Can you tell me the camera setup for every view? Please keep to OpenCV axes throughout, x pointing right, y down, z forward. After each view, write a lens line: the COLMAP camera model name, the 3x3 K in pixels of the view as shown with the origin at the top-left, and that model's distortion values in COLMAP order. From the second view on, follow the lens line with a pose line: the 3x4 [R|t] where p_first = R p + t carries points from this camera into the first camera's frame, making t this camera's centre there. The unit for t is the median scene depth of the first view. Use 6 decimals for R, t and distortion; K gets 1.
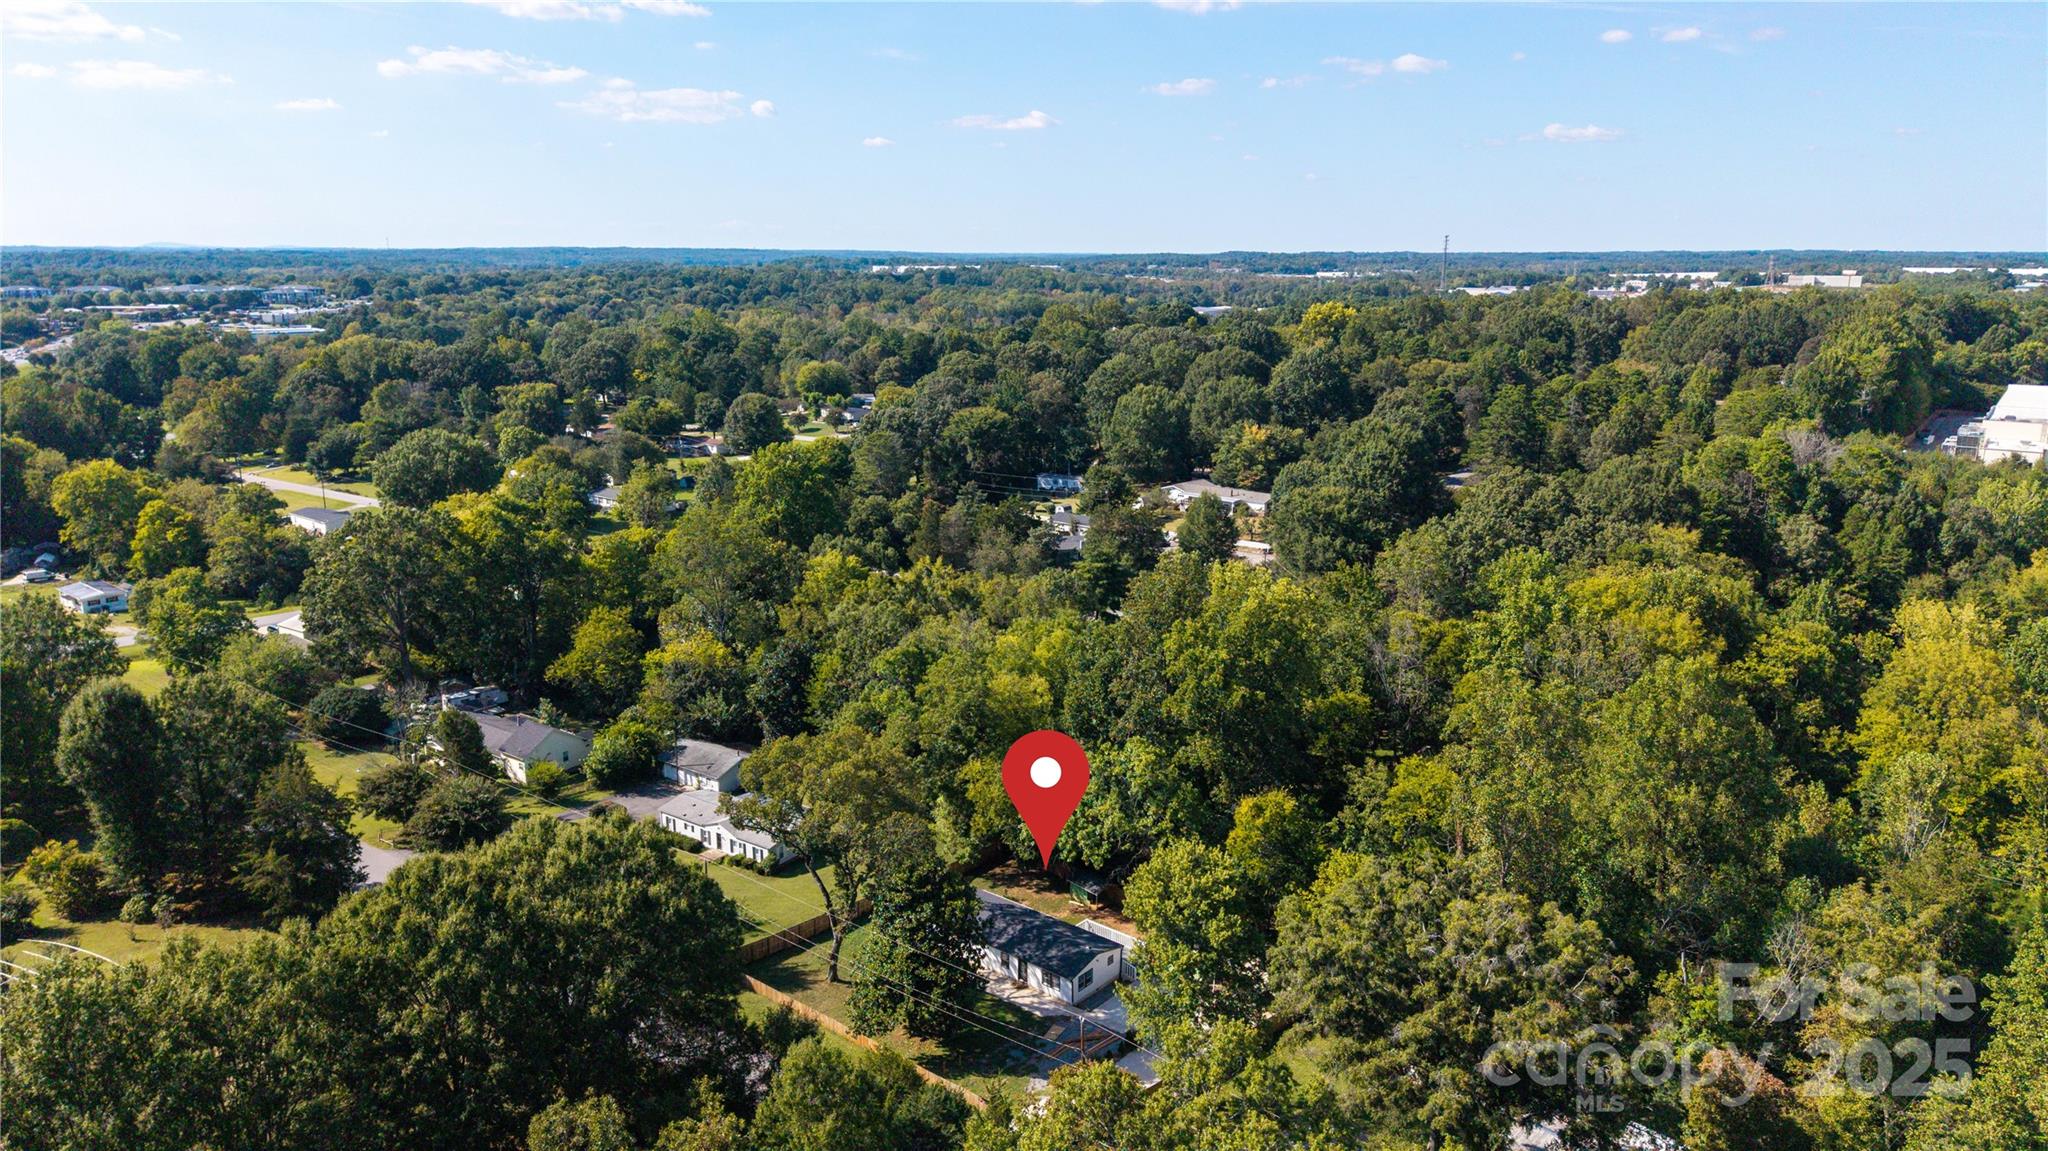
lens RADIAL K [[1313.6, 0, 1022.7], [0, 1313.6, 573.9], [0, 0, 1]] dist [0.031319, 0.000438]
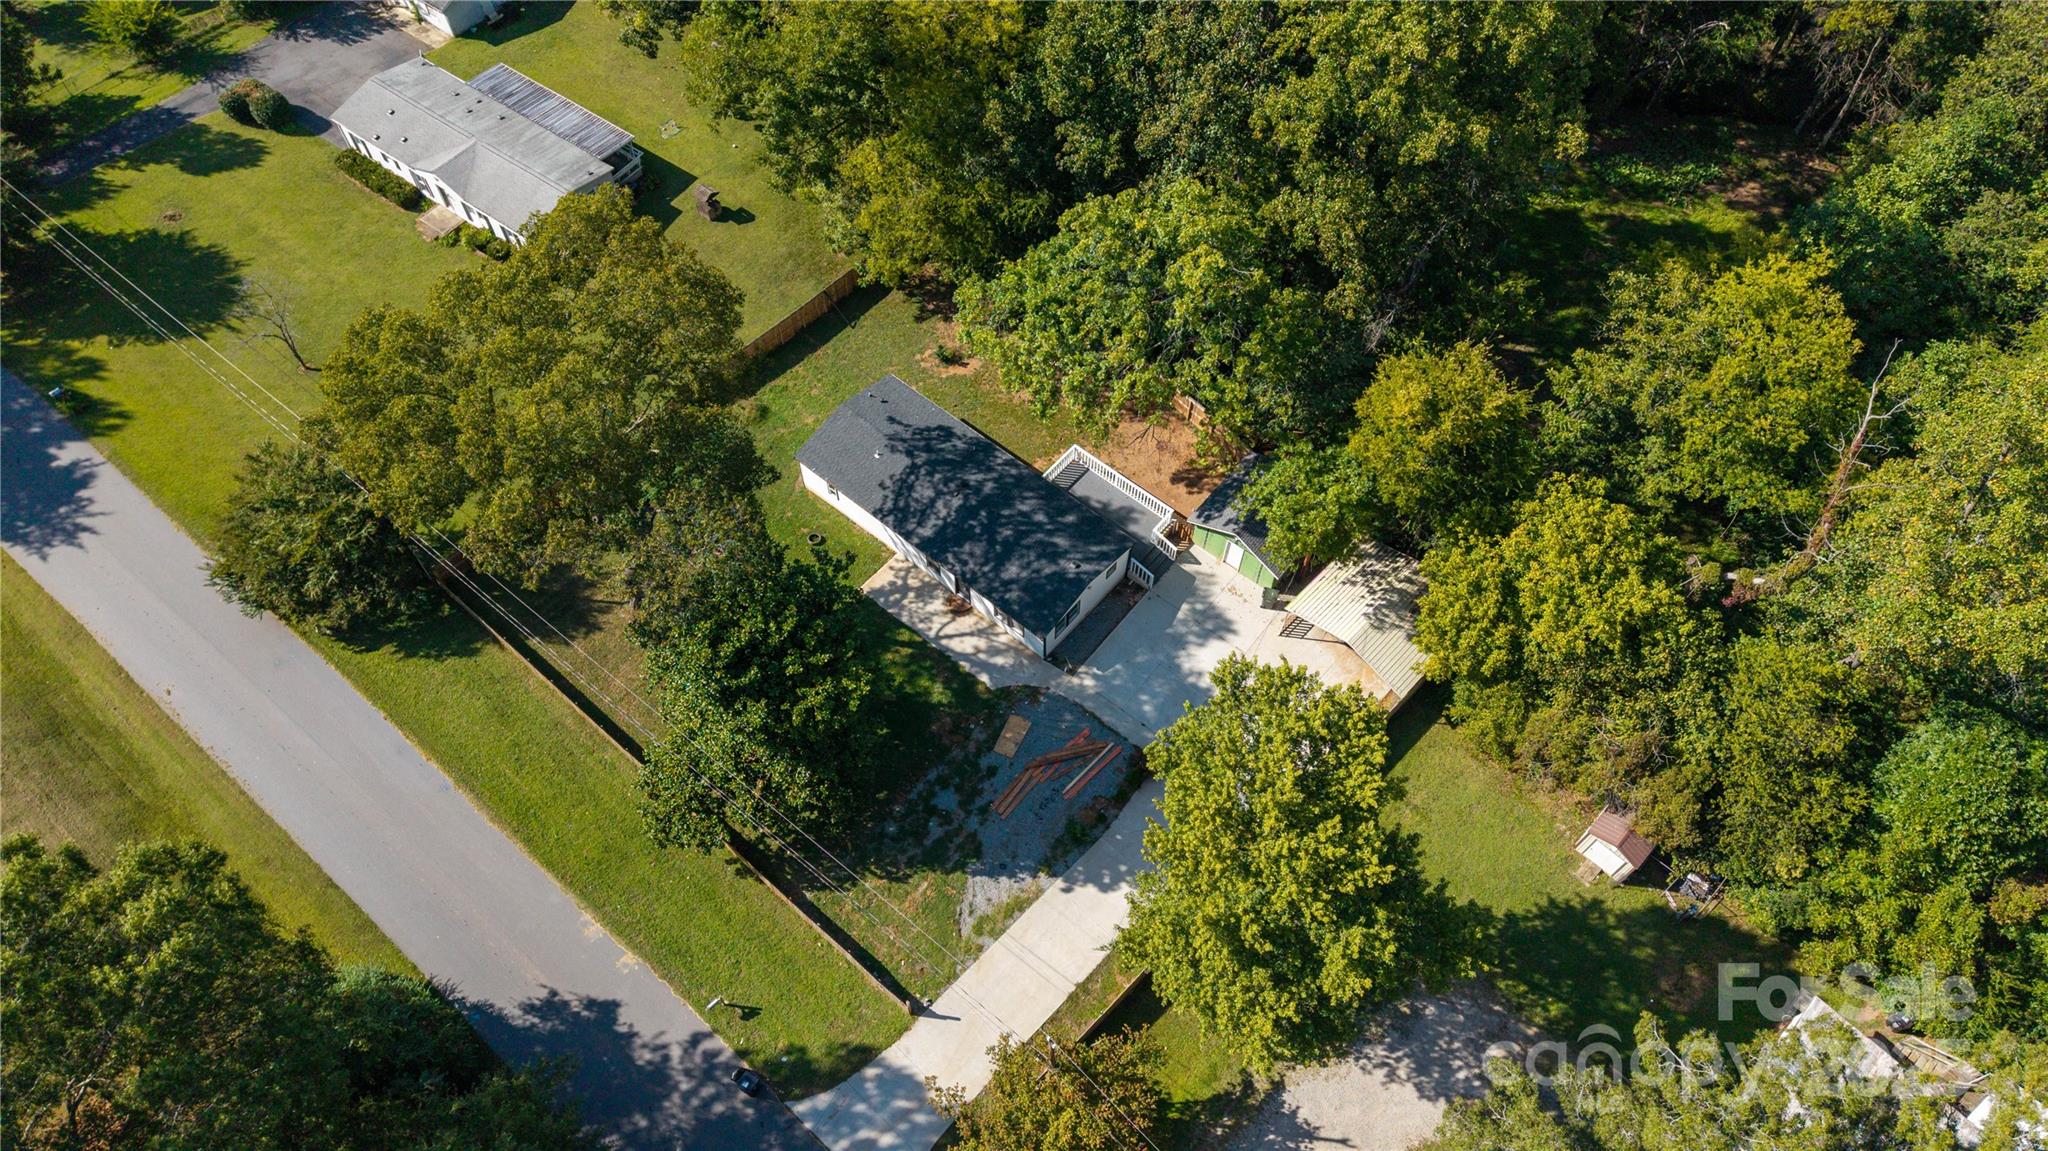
lens RADIAL K [[1313.6, 0, 1026.2], [0, 1313.6, 577.8], [0, 0, 1]] dist [0.031319, 0.000438]
pose [[0.999846, 0.002550, 0.017356, 0.019177], [-0.014006, 0.711780, 0.702263, -0.118577], [-0.010563, -0.702398, 0.711706, 0.593505]]
